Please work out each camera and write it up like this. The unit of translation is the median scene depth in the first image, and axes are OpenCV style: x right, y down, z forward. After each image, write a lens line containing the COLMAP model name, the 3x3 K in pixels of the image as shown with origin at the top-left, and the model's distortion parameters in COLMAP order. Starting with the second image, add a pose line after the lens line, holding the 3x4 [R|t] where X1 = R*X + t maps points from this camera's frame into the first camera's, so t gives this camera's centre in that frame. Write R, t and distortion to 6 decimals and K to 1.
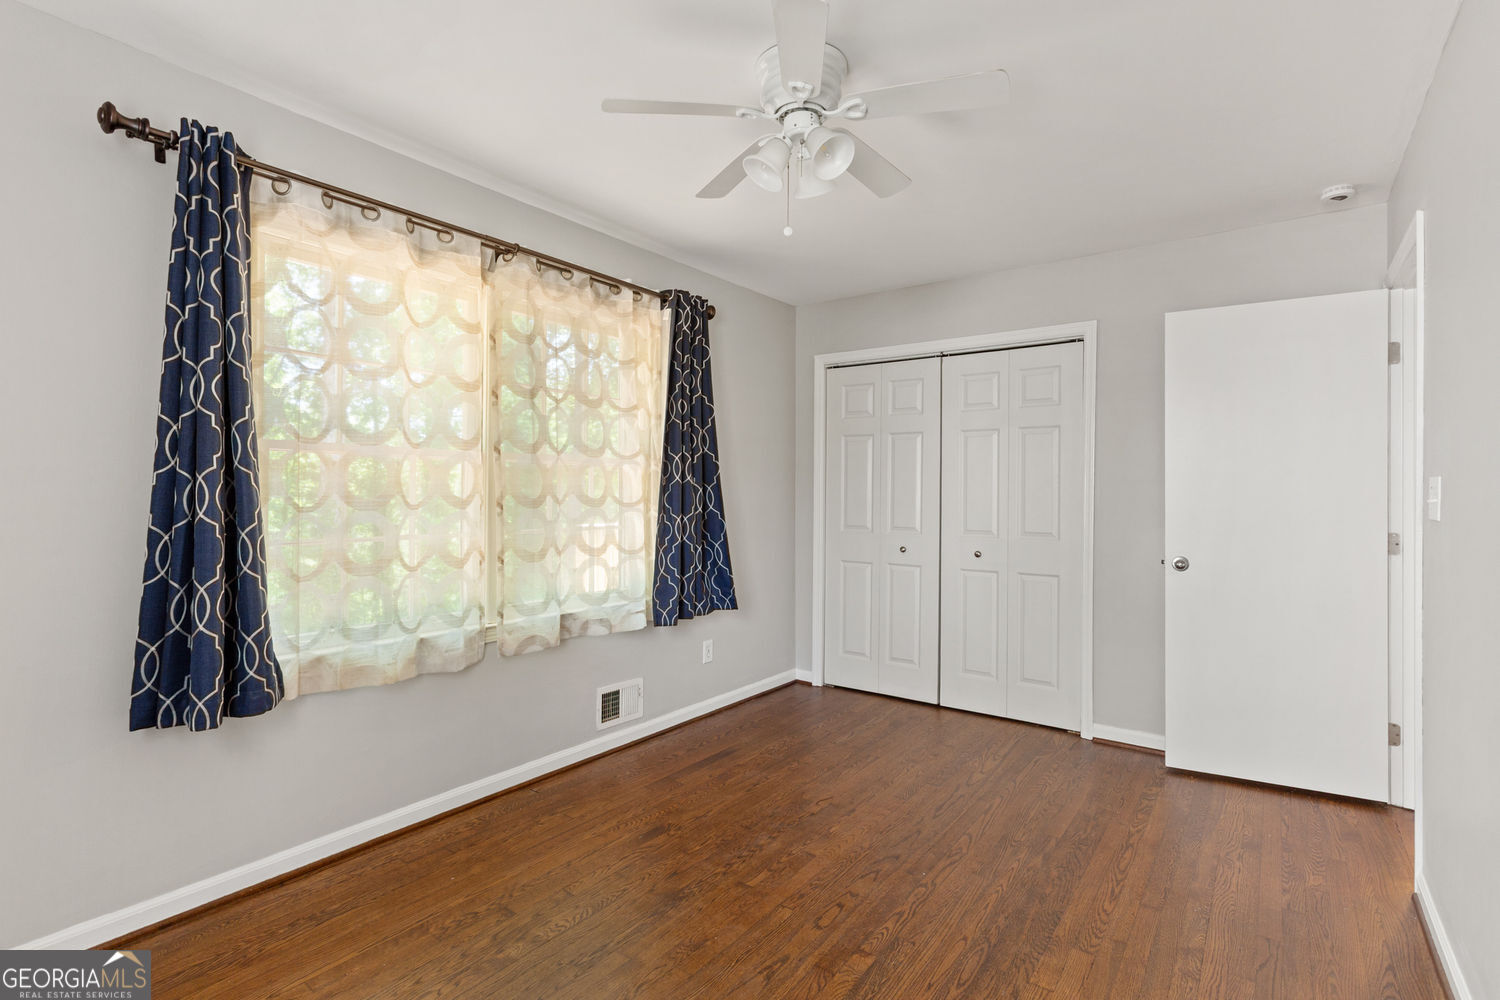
lens RADIAL K [[711.9, 0, 747.7], [0, 711.9, 494.5], [0, 0, 1]] dist [0.003780, 0.000416]
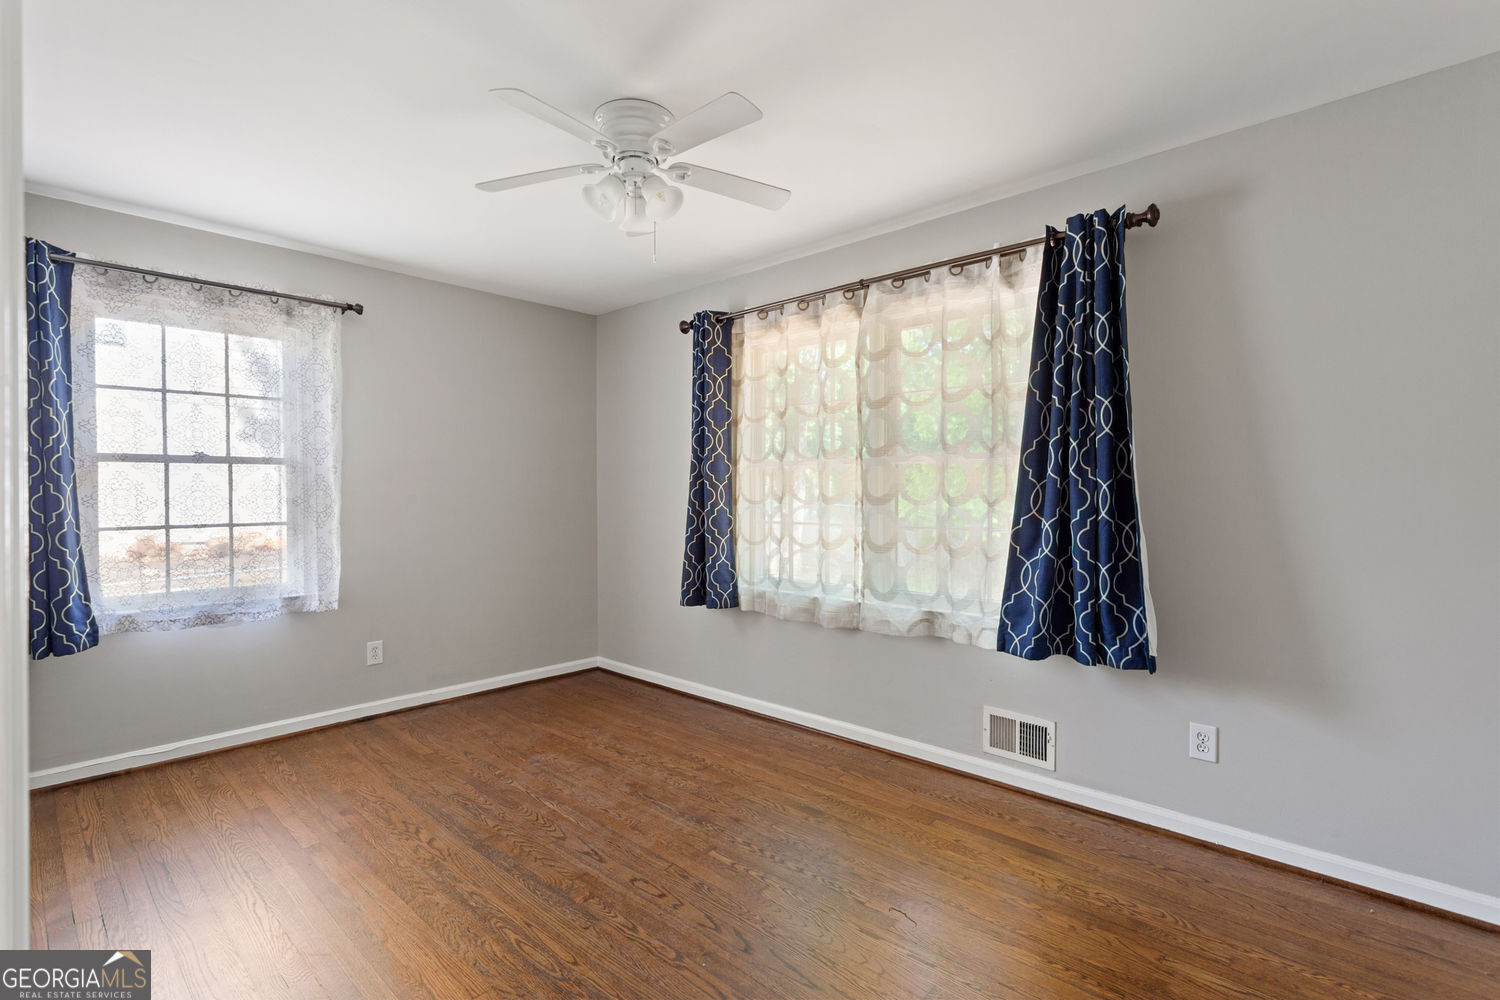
lens RADIAL K [[711.9, 0, 747.7], [0, 711.9, 494.5], [0, 0, 1]] dist [0.003780, 0.000416]
pose [[-0.109862, 0.001488, -0.993946, 0.907351], [0.000145, 0.999999, 0.001481, 0.000683], [0.993947, 0.000019, -0.109863, 0.992042]]
